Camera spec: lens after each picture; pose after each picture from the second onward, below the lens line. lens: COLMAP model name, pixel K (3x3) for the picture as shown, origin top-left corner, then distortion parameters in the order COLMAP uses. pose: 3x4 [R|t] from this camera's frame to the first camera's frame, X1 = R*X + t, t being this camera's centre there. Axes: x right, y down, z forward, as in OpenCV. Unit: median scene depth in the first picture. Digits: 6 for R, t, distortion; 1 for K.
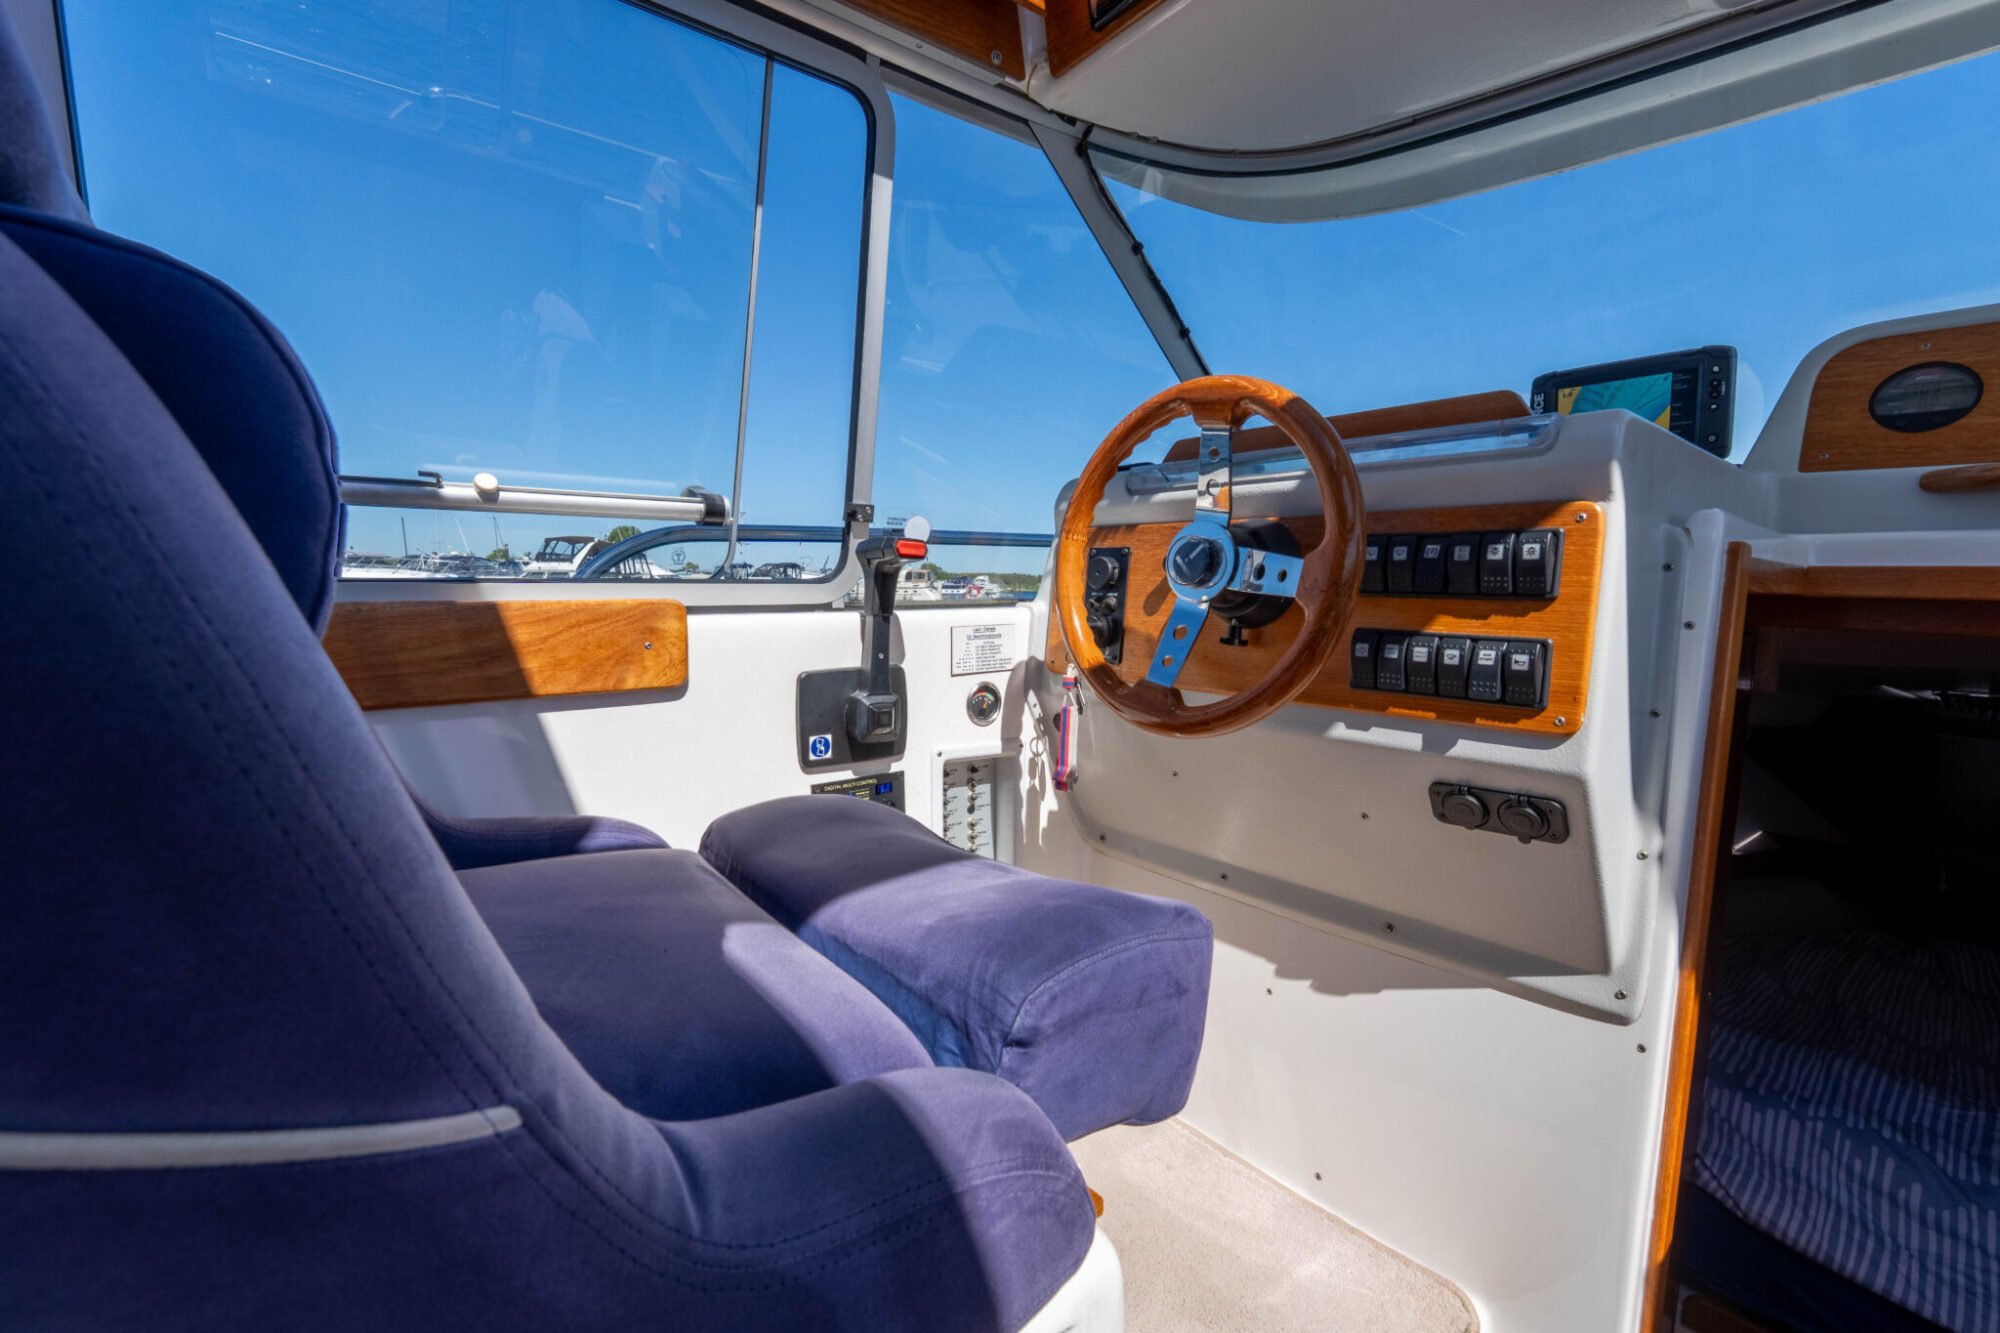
lens RADIAL K [[841.1, 0, 1000.6], [0, 841.1, 668.3], [0, 0, 1]] dist [-0.006118, -0.000030]
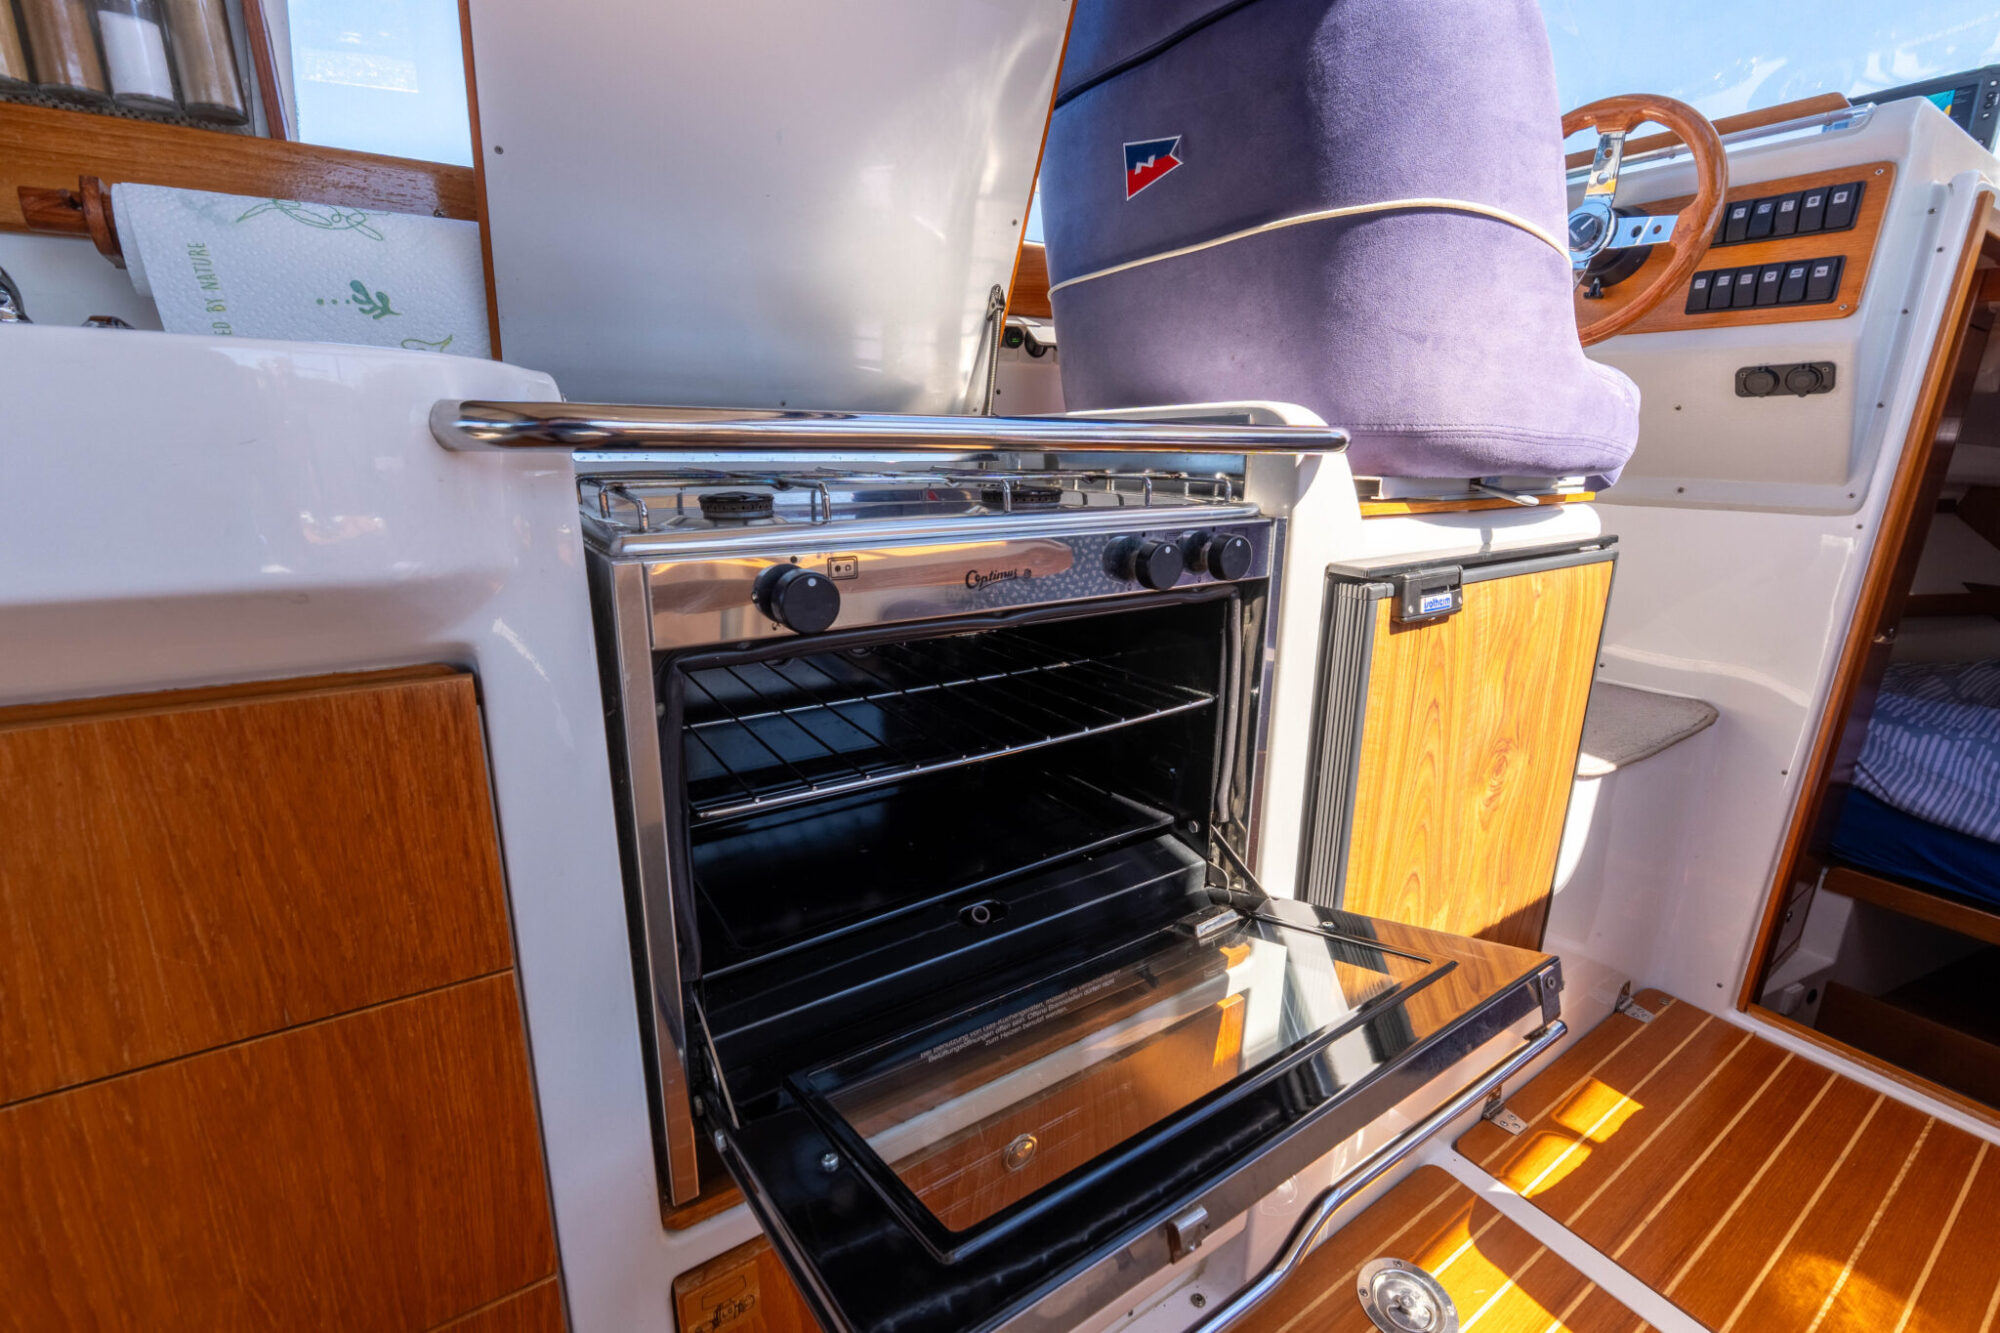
lens RADIAL K [[841.1, 0, 999.0], [0, 841.1, 669.6], [0, 0, 1]] dist [-0.006118, -0.000030]
pose [[0.992356, 0.021188, -0.121578, -0.492843], [0.000418, 0.984569, 0.174998, 0.307799], [0.123410, -0.173711, 0.977033, -0.599744]]
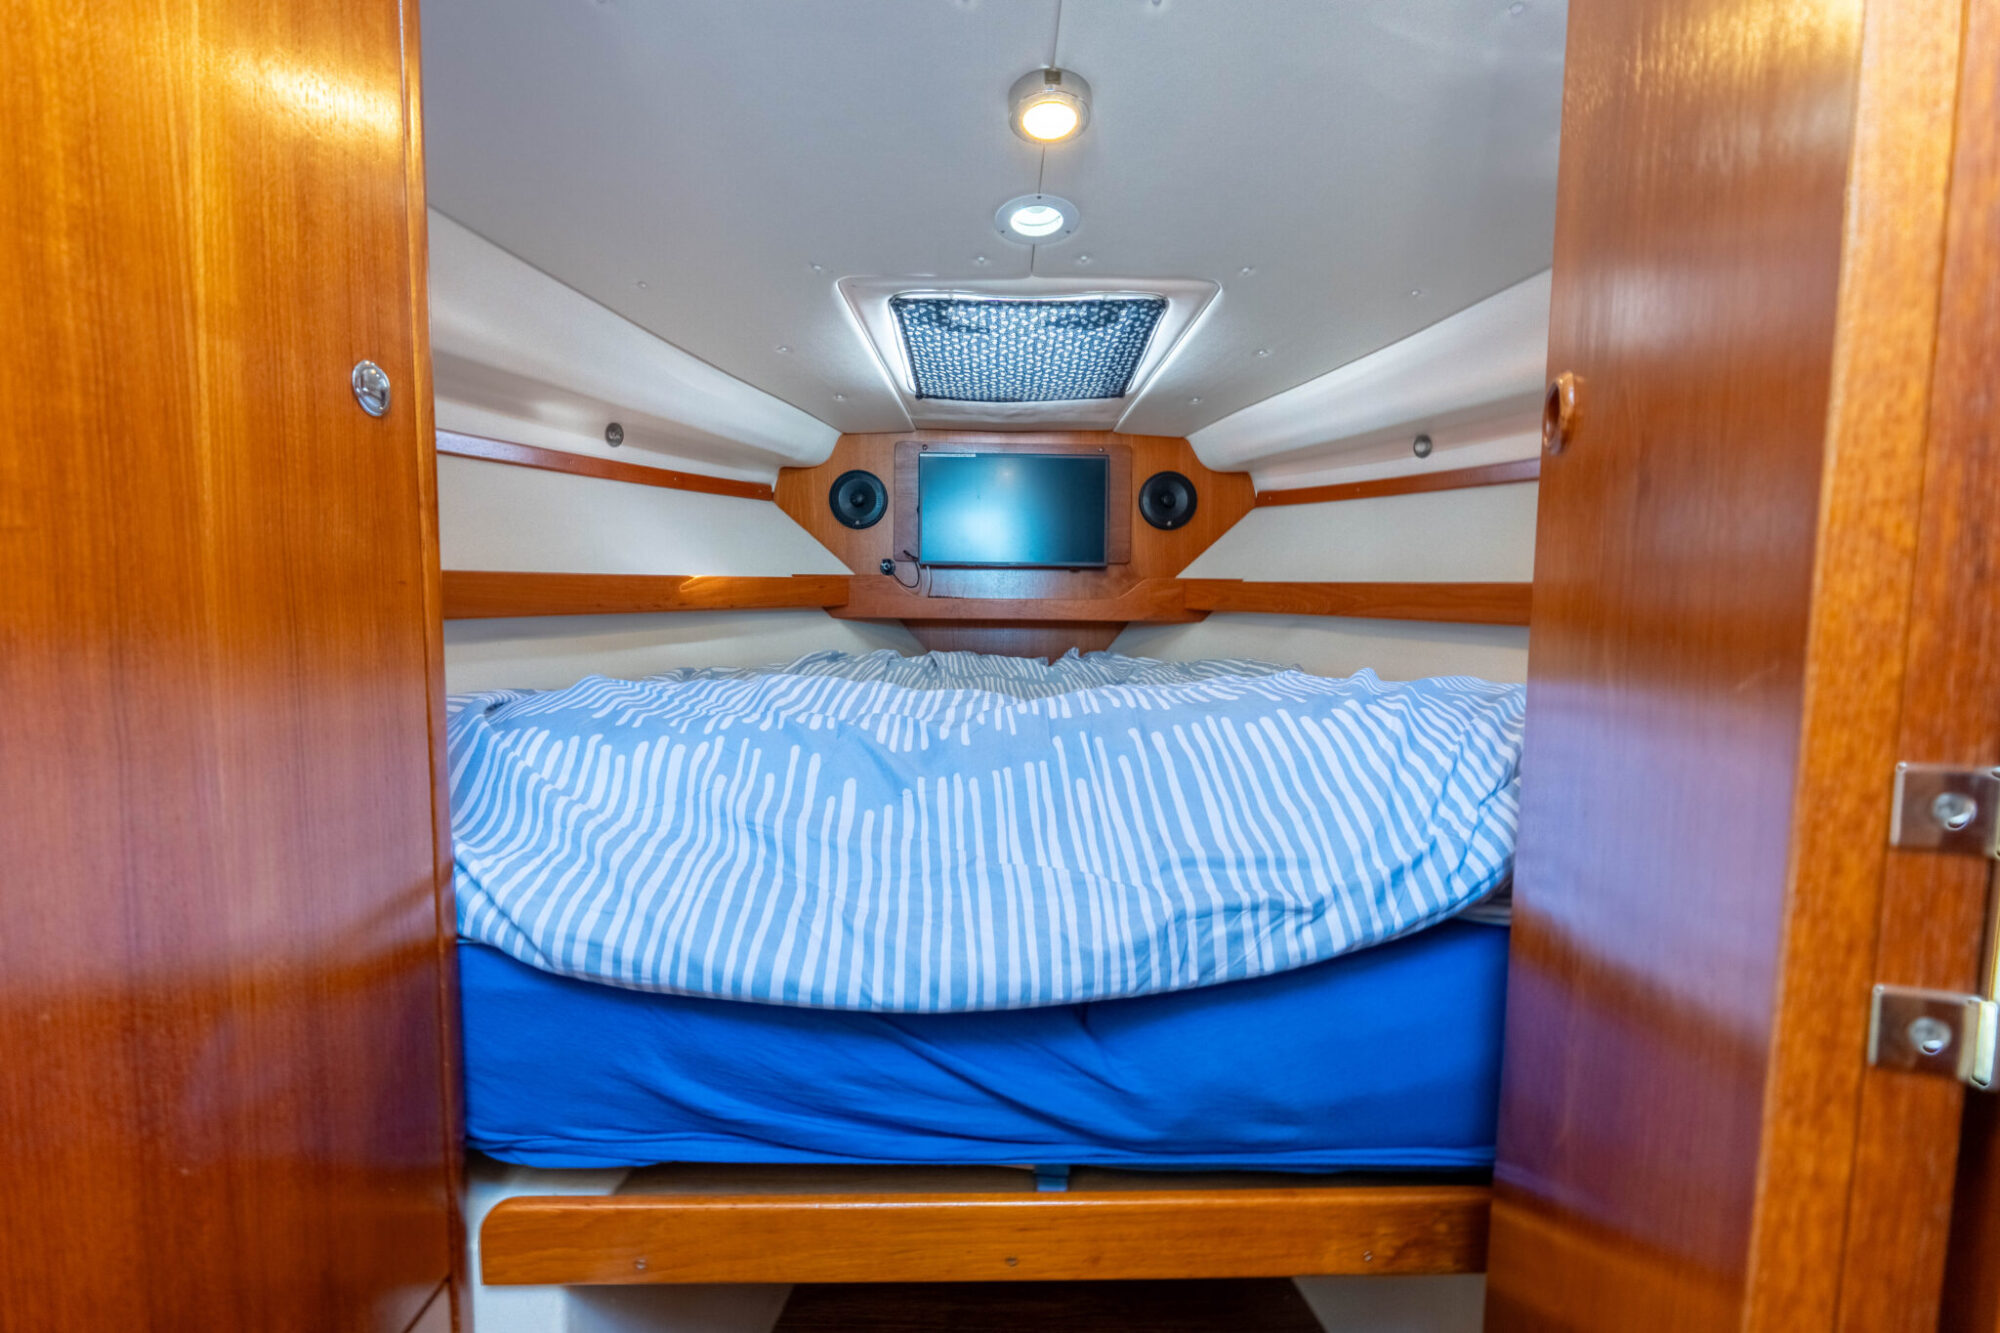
lens RADIAL K [[841.1, 0, 998.2], [0, 841.1, 662.3], [0, 0, 1]] dist [-0.006118, -0.000030]
pose [[0.634057, -0.078061, 0.769336, 1.012445], [0.082146, 0.996062, 0.033365, 0.718224], [-0.768911, 0.042043, 0.637972, 0.781345]]
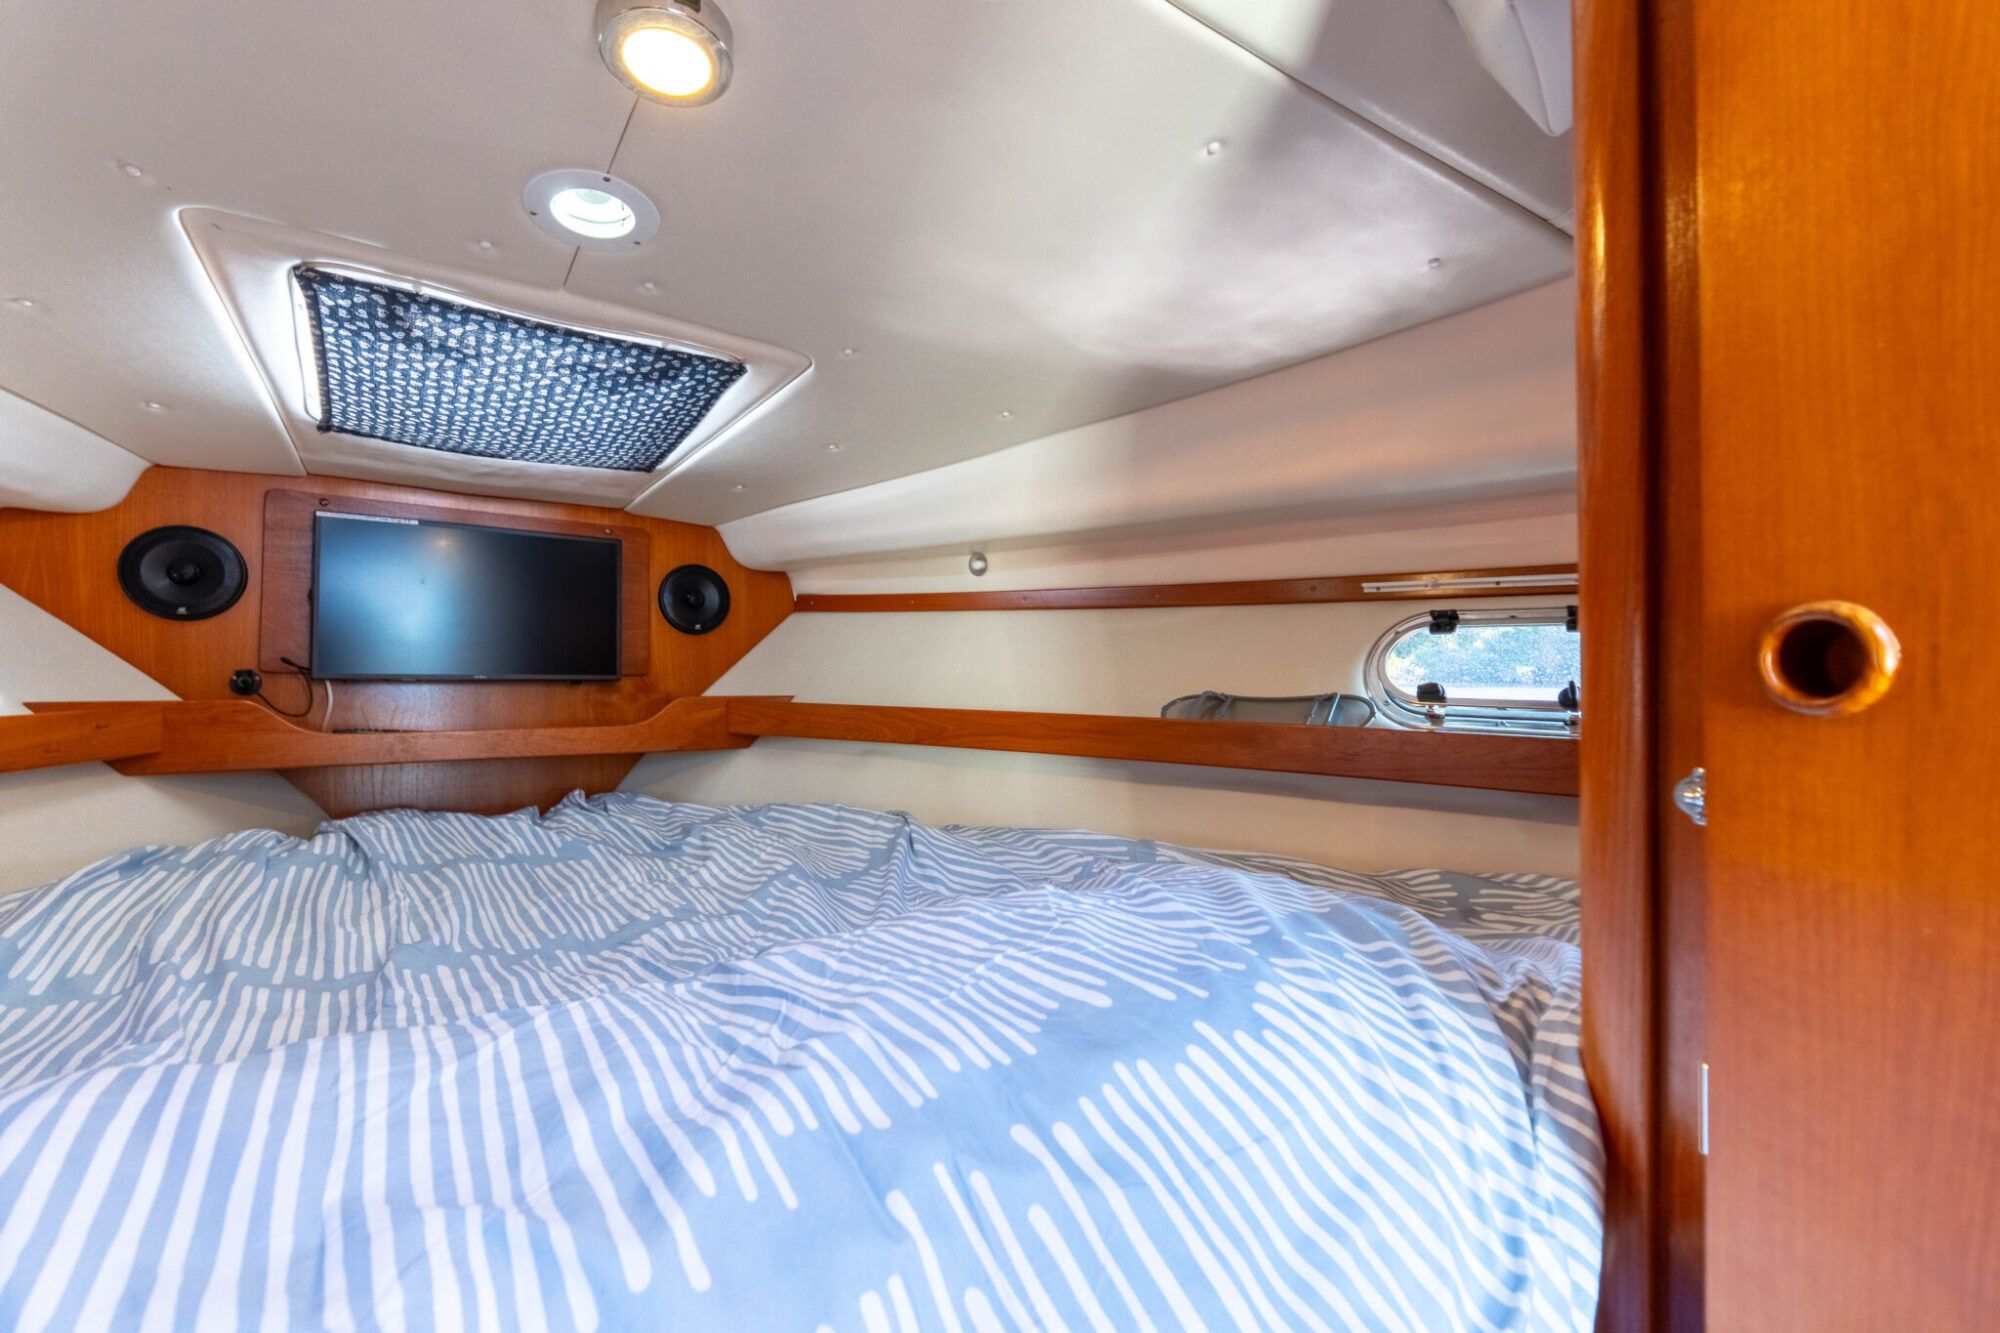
lens RADIAL K [[841.1, 0, 993.6], [0, 841.1, 660.6], [0, 0, 1]] dist [-0.006118, -0.000030]
pose [[0.052007, -0.003929, 0.998639, 1.252471], [0.094483, 0.995526, -0.001004, 0.589720], [-0.994167, 0.094406, 0.052146, 1.133269]]
